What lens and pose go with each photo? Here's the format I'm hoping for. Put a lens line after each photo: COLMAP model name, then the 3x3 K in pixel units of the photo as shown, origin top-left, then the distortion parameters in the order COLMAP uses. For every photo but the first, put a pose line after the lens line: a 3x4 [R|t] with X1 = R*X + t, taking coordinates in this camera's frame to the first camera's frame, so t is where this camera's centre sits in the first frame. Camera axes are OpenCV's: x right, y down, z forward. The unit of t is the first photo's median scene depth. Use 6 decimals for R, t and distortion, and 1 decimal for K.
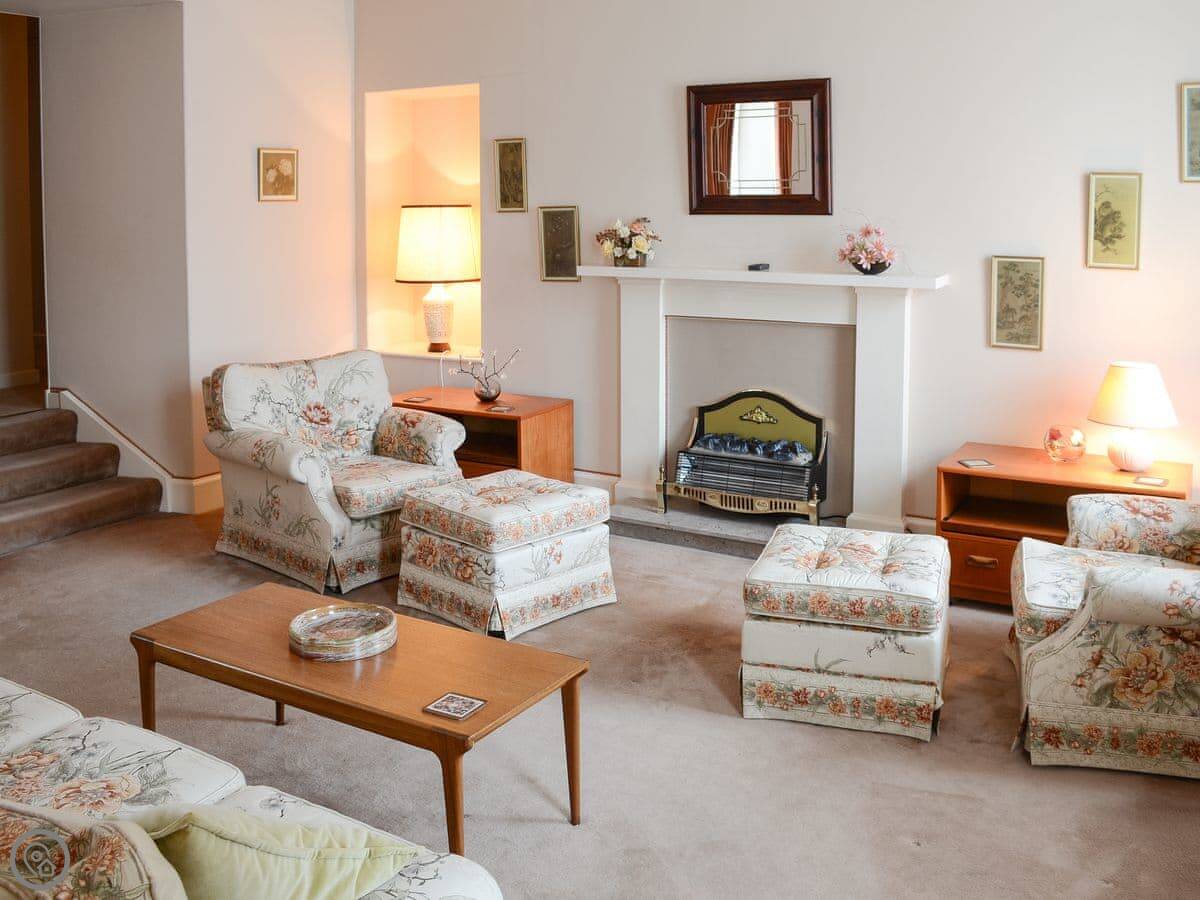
lens RADIAL K [[1162.4, 0, 600.0], [0, 1162.4, 450.0], [0, 0, 1]] dist [-0.072206, 0.001846]
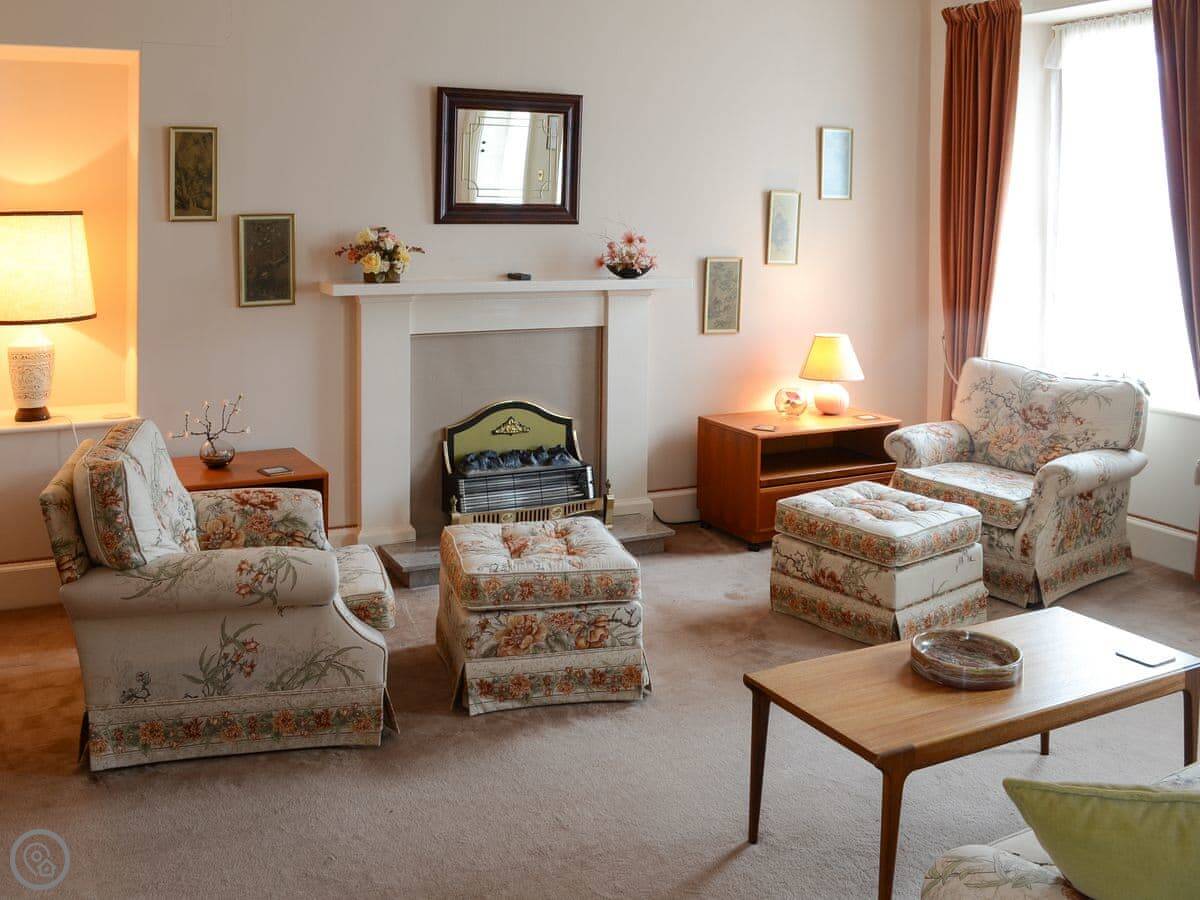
lens RADIAL K [[1187.0, 0, 598.9], [0, 1187.0, 389.3], [0, 0, 1]] dist [-0.067346, 0.001044]
pose [[0.501235, -0.120937, 0.856818, -0.711243], [0.165916, 0.985245, 0.042004, -0.094690], [-0.849256, 0.121106, 0.513905, 0.434554]]
